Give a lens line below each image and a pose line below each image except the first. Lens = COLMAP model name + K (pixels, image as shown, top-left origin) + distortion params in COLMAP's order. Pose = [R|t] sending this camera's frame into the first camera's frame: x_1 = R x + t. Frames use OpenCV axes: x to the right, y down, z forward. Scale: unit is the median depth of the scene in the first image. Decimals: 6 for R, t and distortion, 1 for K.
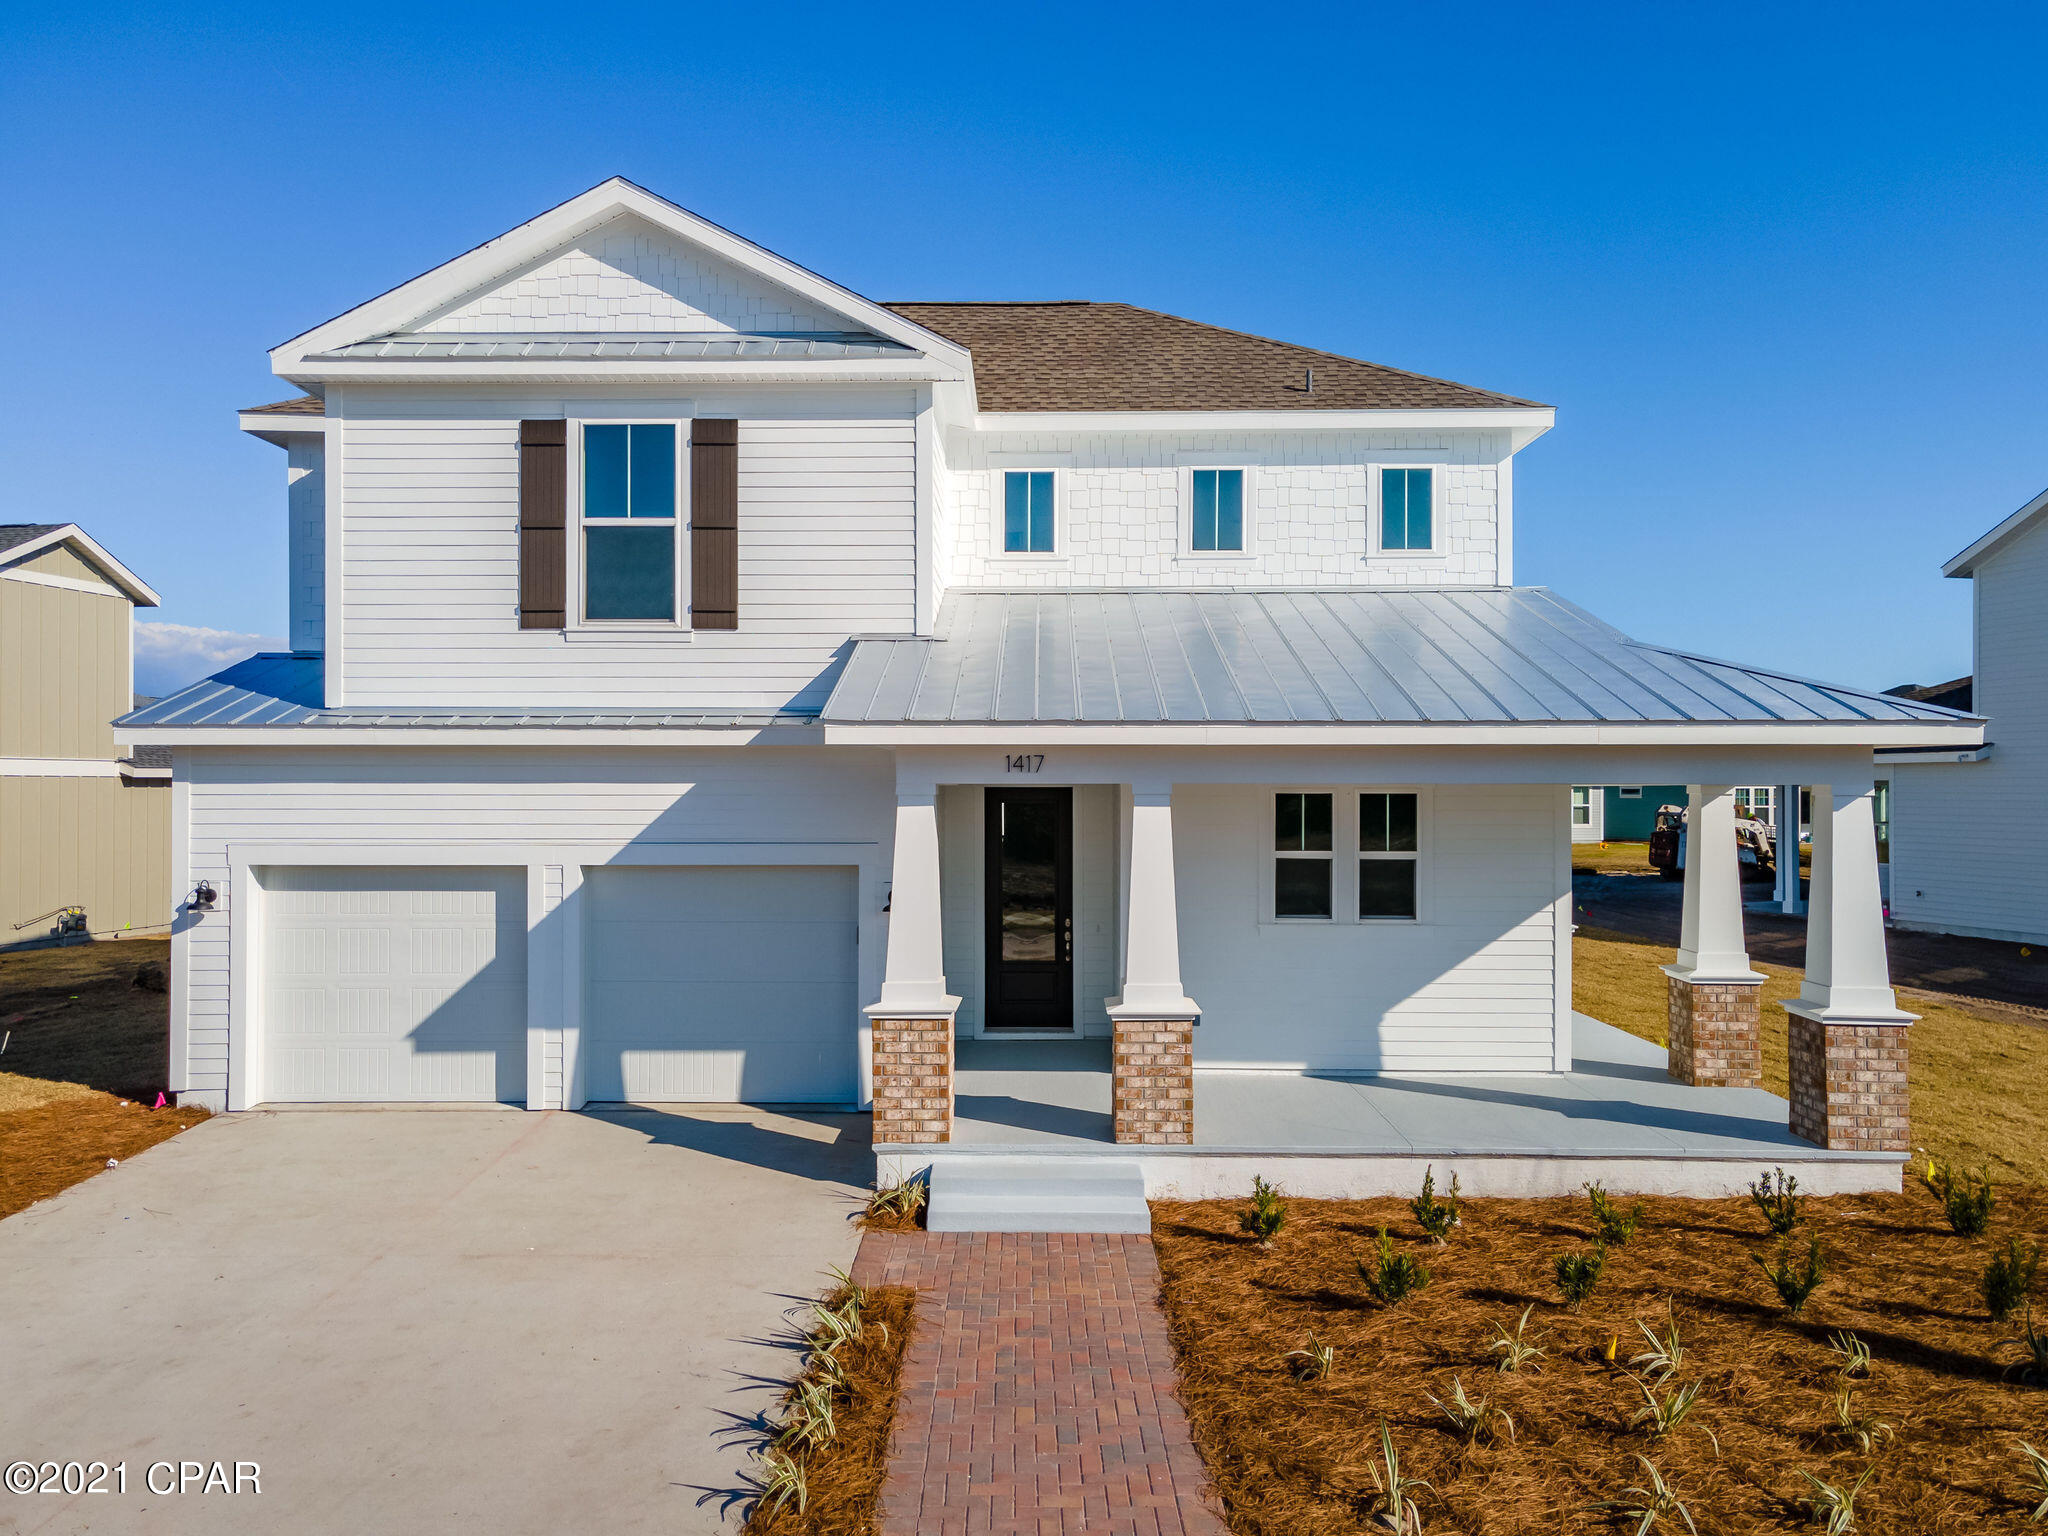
lens RADIAL K [[1478.7, 0, 1019.2], [0, 1478.7, 765.8], [0, 0, 1]] dist [0.045811, 0.003638]
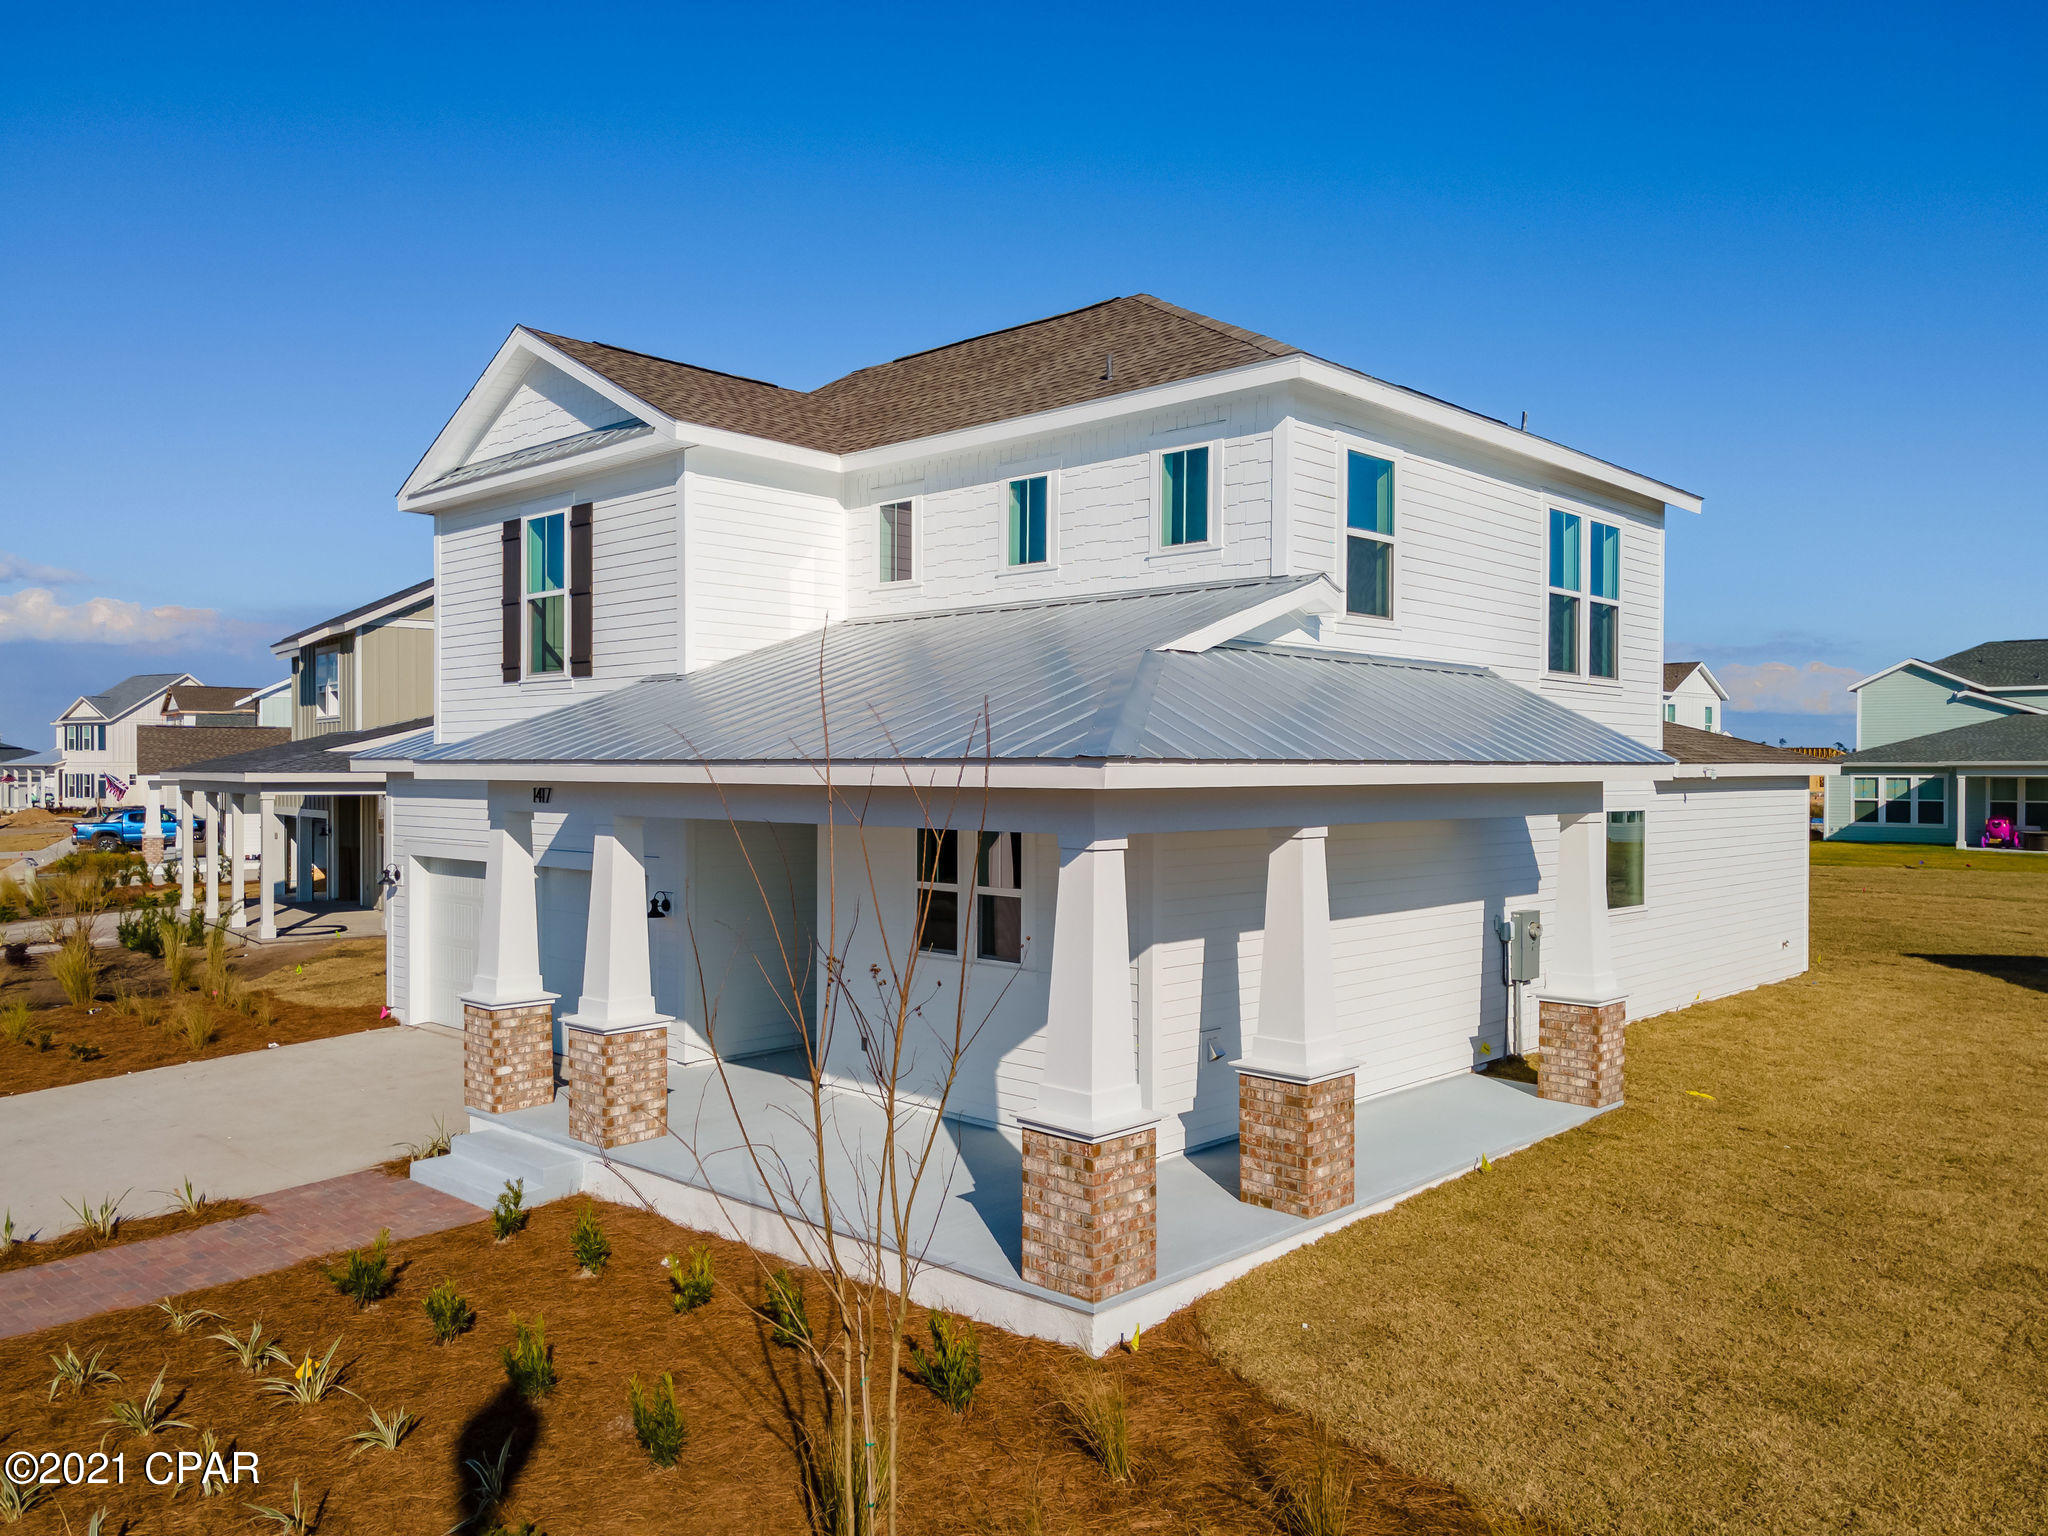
lens RADIAL K [[1478.7, 0, 1019.5], [0, 1478.7, 773.1], [0, 0, 1]] dist [0.045811, 0.003638]
pose [[0.748537, 0.002280, -0.663089, 0.872459], [0.006766, 0.999916, 0.011076, -0.024031], [0.663059, -0.012778, 0.748458, 0.322516]]
